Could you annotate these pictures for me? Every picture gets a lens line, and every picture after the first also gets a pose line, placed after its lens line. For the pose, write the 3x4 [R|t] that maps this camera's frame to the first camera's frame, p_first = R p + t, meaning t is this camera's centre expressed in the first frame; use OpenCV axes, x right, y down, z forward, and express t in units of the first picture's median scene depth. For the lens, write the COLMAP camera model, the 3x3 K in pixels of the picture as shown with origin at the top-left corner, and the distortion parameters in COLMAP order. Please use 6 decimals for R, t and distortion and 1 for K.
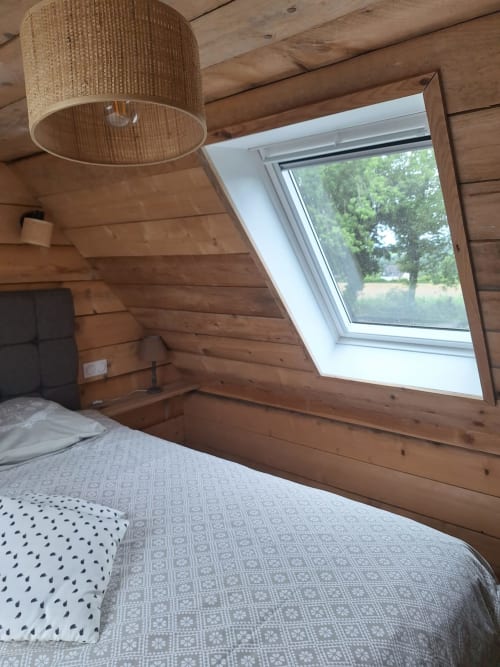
lens RADIAL K [[463.2, 0, 248.1], [0, 463.2, 330.6], [0, 0, 1]] dist [0.045023, -0.041446]
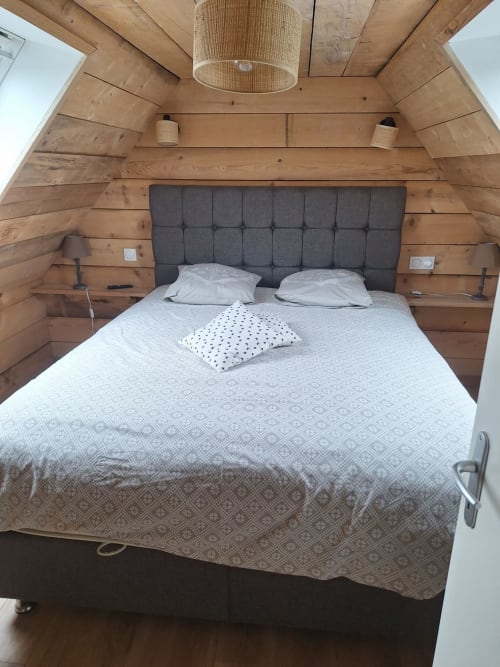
lens RADIAL K [[463.2, 0, 249.9], [0, 463.2, 329.4], [0, 0, 1]] dist [0.045023, -0.041446]
pose [[0.538991, 0.288692, -0.791294, 0.450467], [-0.133844, 0.956850, 0.257924, 0.000683], [0.831610, -0.033108, 0.554373, 0.029113]]
